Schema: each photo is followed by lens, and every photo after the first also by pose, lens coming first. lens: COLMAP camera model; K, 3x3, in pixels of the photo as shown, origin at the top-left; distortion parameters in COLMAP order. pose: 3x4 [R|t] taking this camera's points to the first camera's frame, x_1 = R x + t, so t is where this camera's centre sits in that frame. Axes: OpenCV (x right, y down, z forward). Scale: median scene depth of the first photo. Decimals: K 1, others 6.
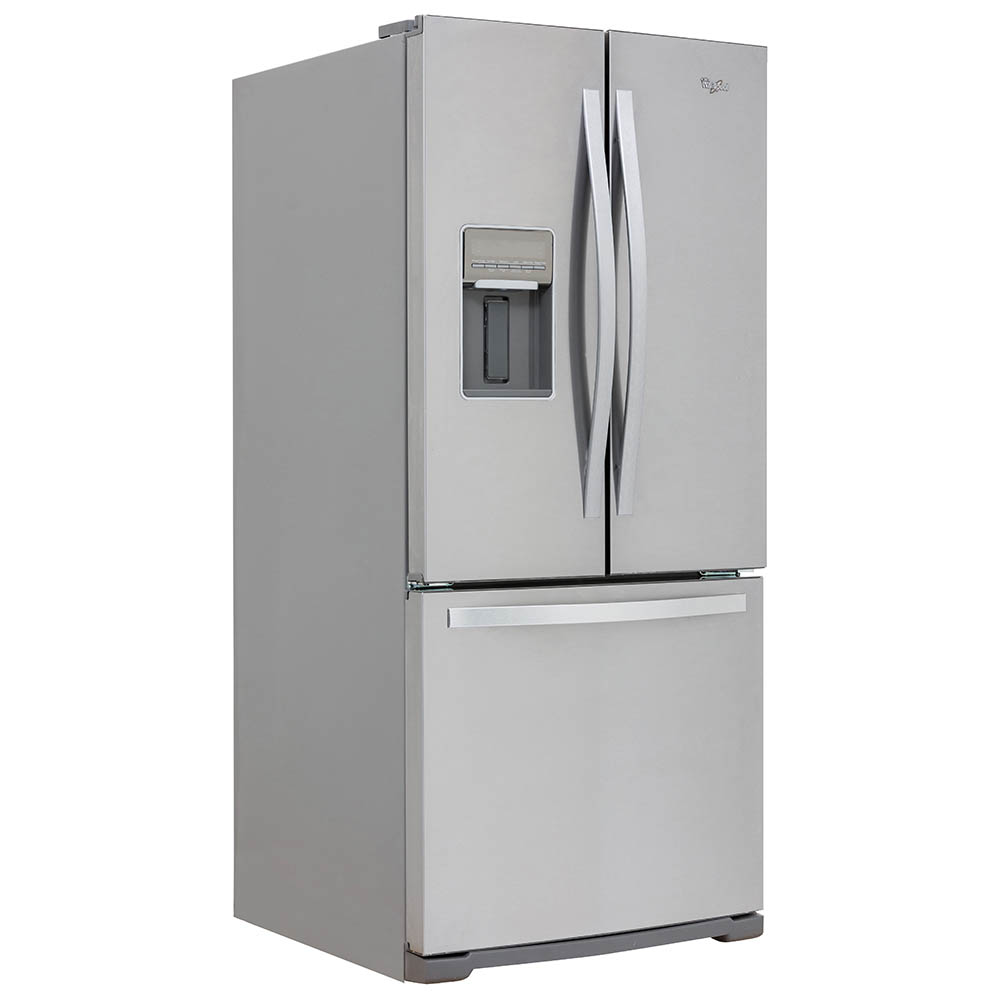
lens RADIAL K [[2490.6, 0, 500.0], [0, 2490.6, 500.0], [0, 0, 1]] dist [0.053870, 0.369142]
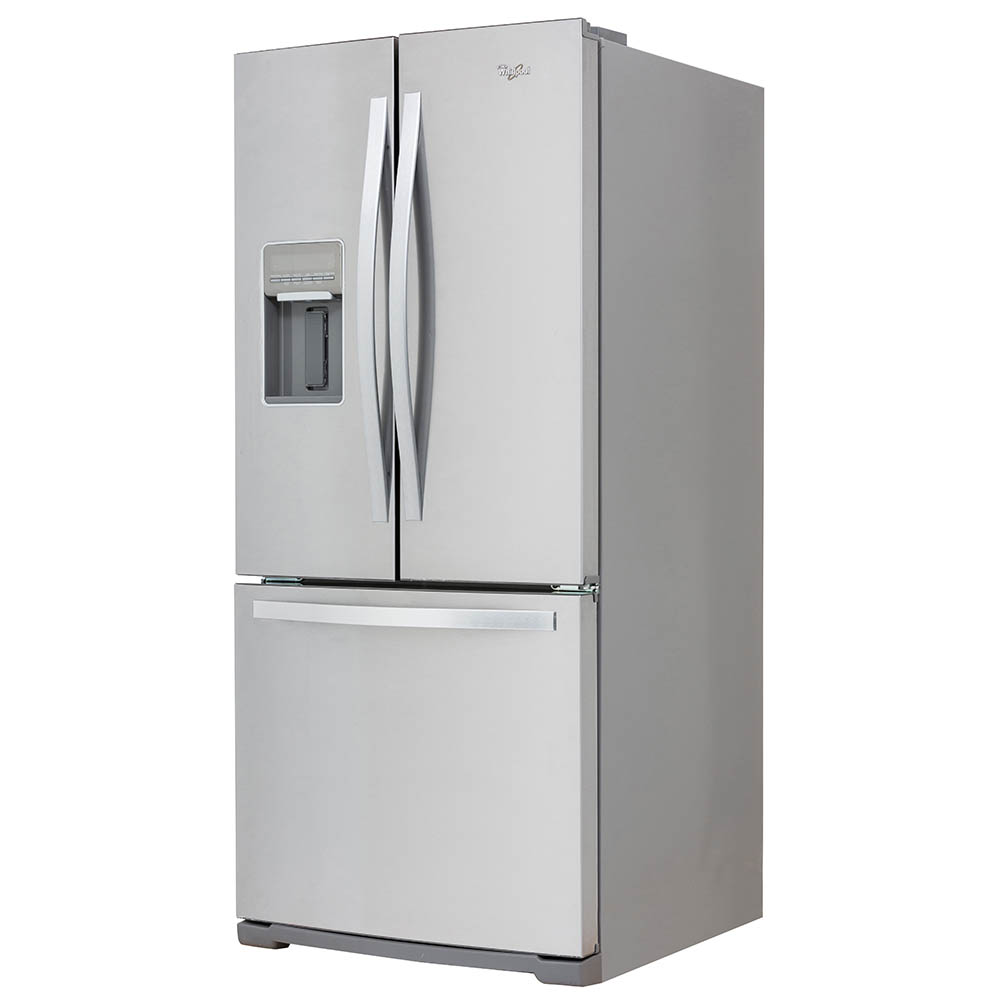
lens RADIAL K [[2490.6, 0, 500.0], [0, 2490.6, 500.0], [0, 0, 1]] dist [0.053870, 0.369142]
pose [[0.465722, 0.025986, -0.884550, 0.957687], [-0.023321, 0.999582, 0.017087, -0.020244], [0.884624, 0.012671, 0.466133, 0.576660]]
